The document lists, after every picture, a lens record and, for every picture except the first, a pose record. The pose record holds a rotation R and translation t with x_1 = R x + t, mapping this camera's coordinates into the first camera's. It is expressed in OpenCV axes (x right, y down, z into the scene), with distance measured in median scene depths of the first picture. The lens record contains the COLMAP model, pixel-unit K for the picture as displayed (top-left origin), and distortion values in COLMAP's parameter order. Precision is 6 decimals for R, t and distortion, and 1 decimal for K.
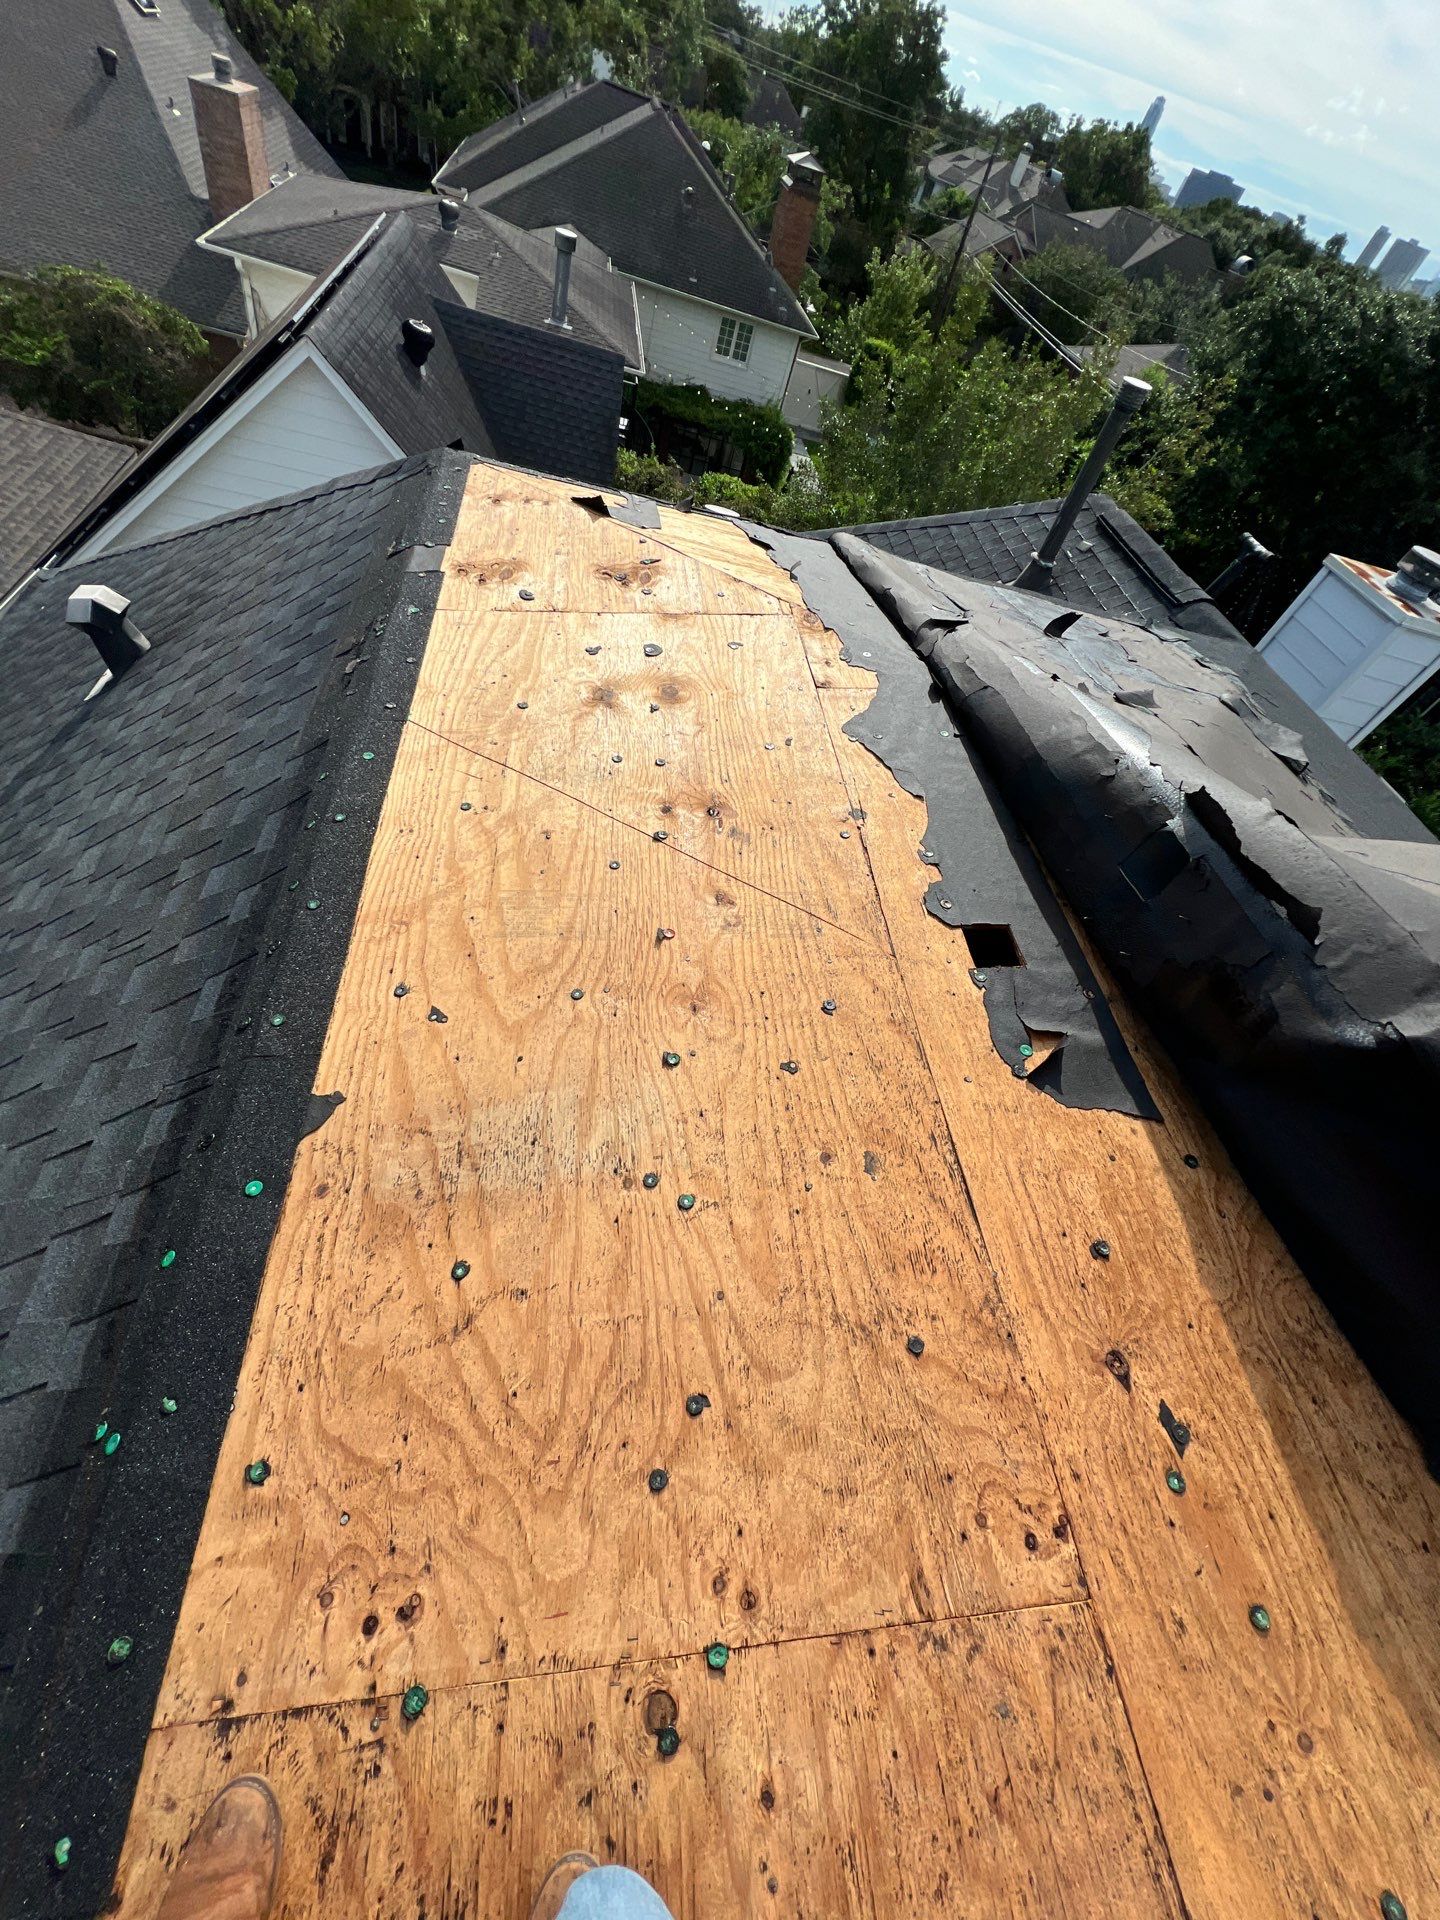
lens RADIAL K [[769.9, 0, 723.4], [0, 769.9, 959.8], [0, 0, 1]] dist [-0.003208, 0.000886]
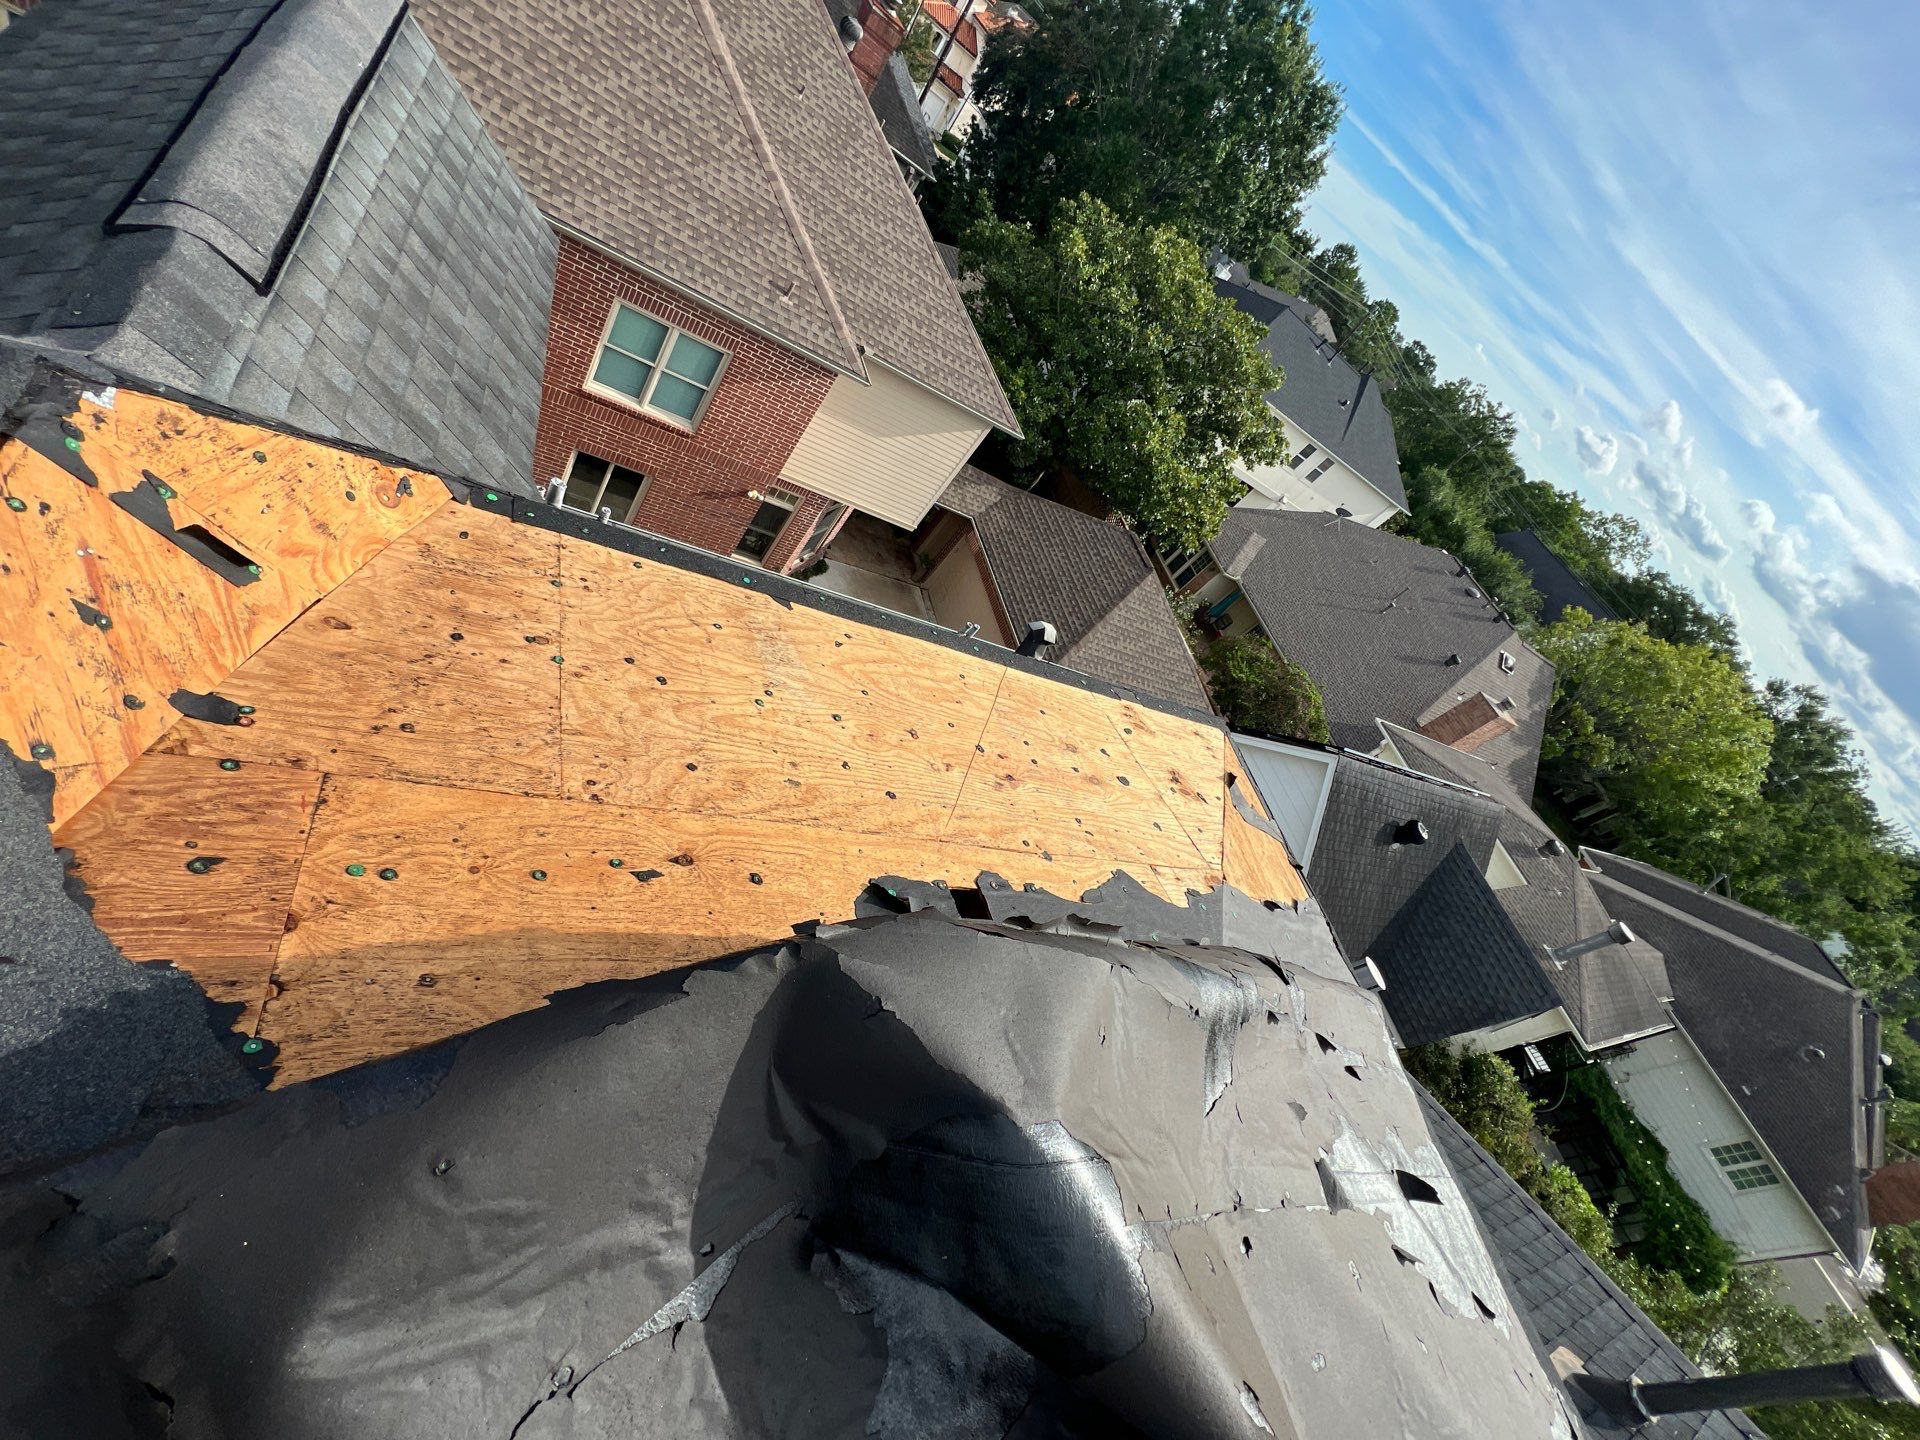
lens RADIAL K [[769.9, 0, 962.7], [0, 769.9, 724.5], [0, 0, 1]] dist [-0.003208, 0.000886]
pose [[0.295013, 0.615583, -0.730770, 1.479707], [-0.949961, 0.271141, -0.155098, 0.152736], [0.102666, 0.739960, 0.664770, -0.140558]]
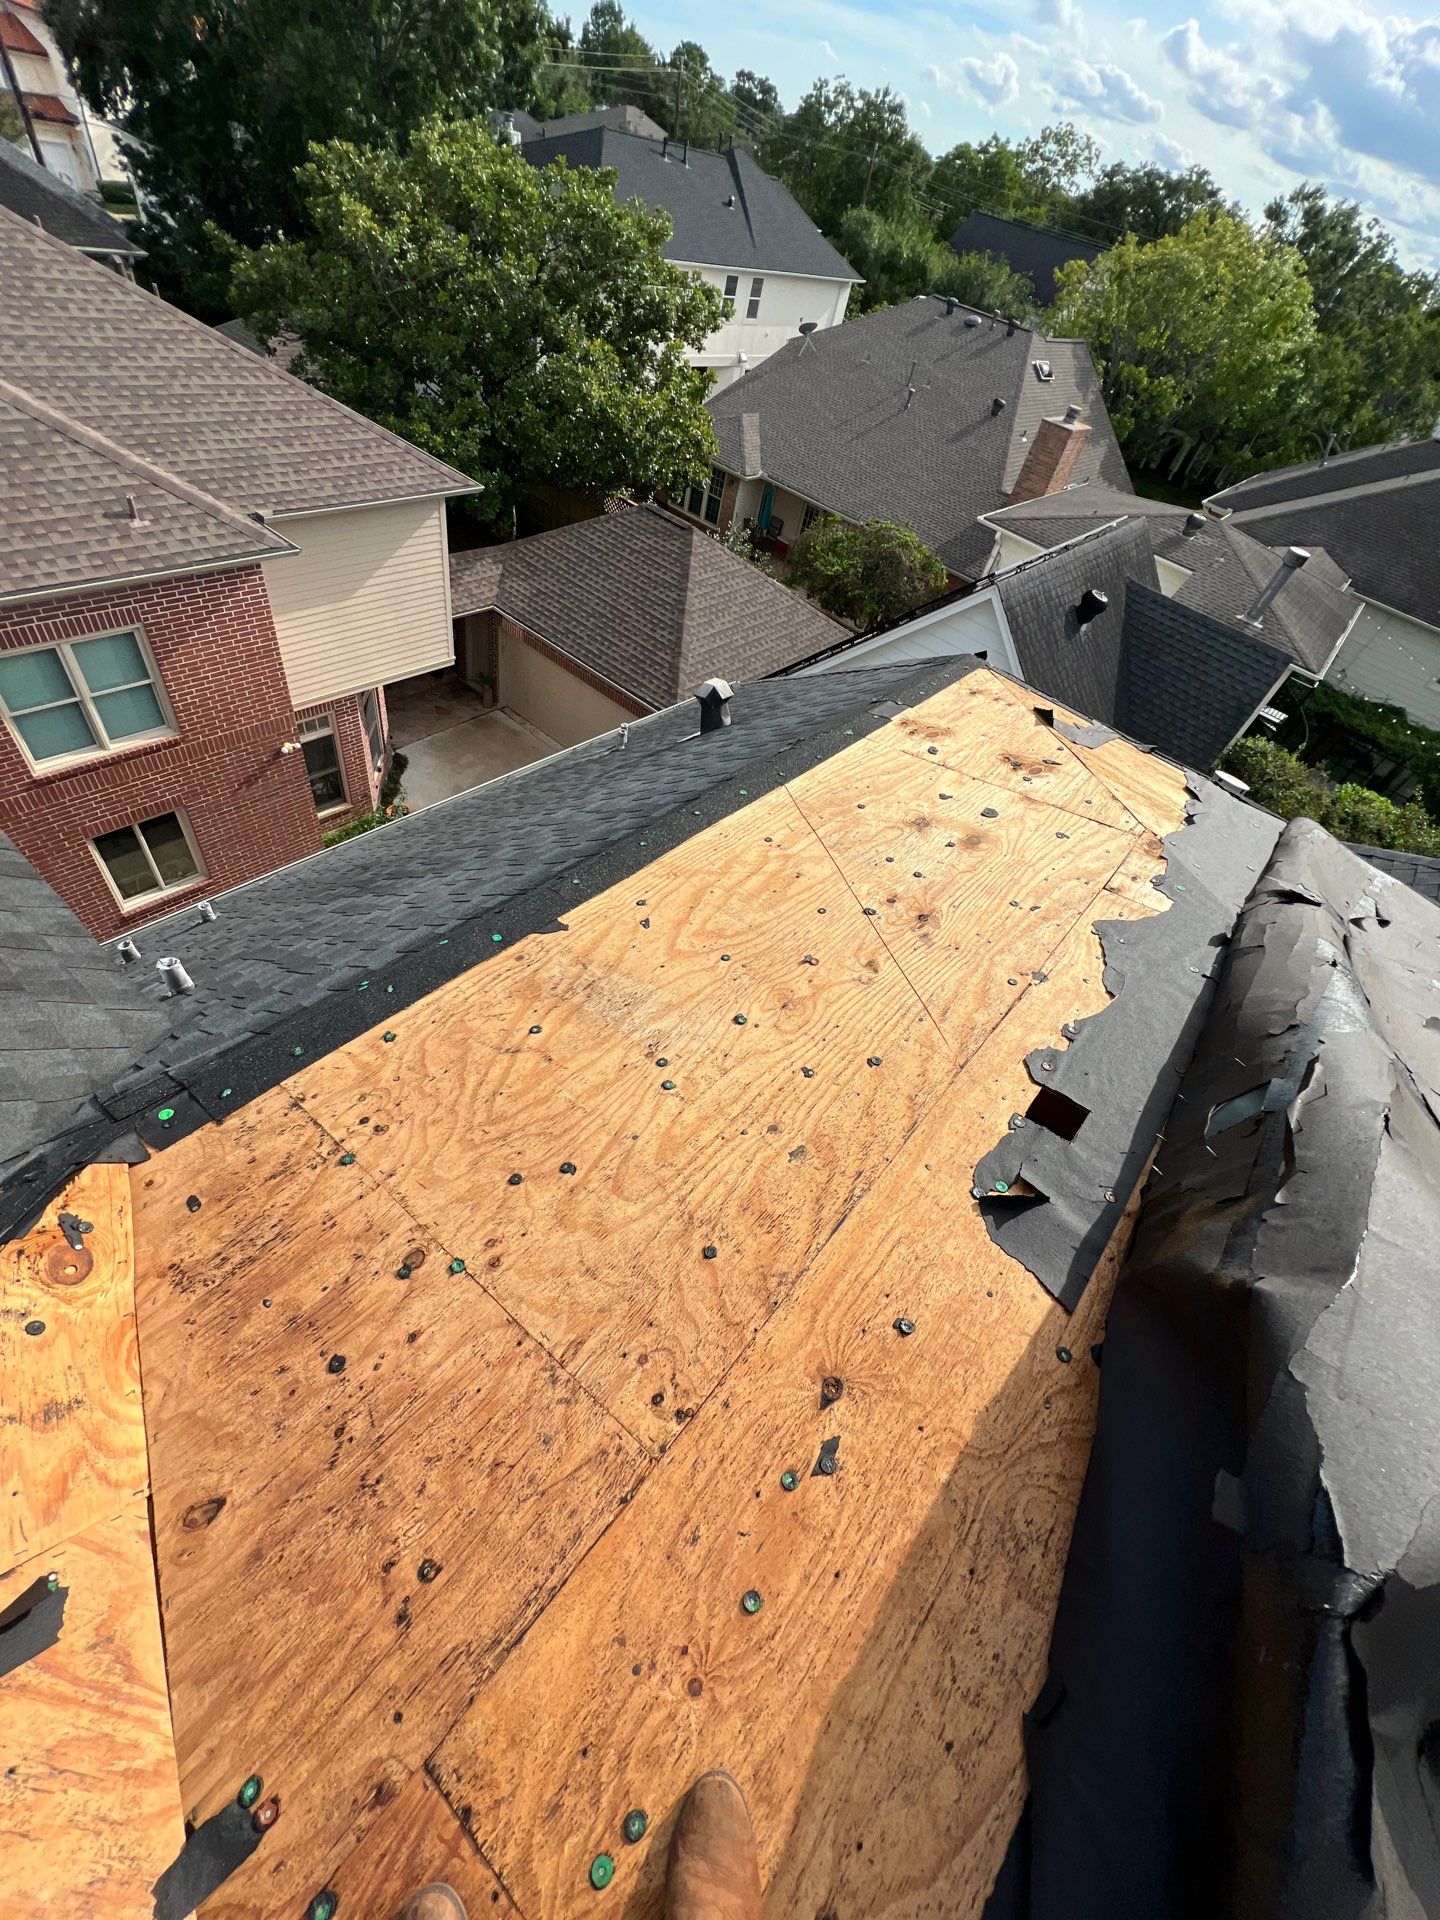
lens RADIAL K [[769.9, 0, 724.3], [0, 769.9, 958.3], [0, 0, 1]] dist [-0.003208, 0.000886]
pose [[0.711332, 0.431917, -0.554485, 0.678298], [-0.553324, 0.830591, -0.062852, 0.158868], [0.433404, 0.351519, 0.829817, -0.163889]]
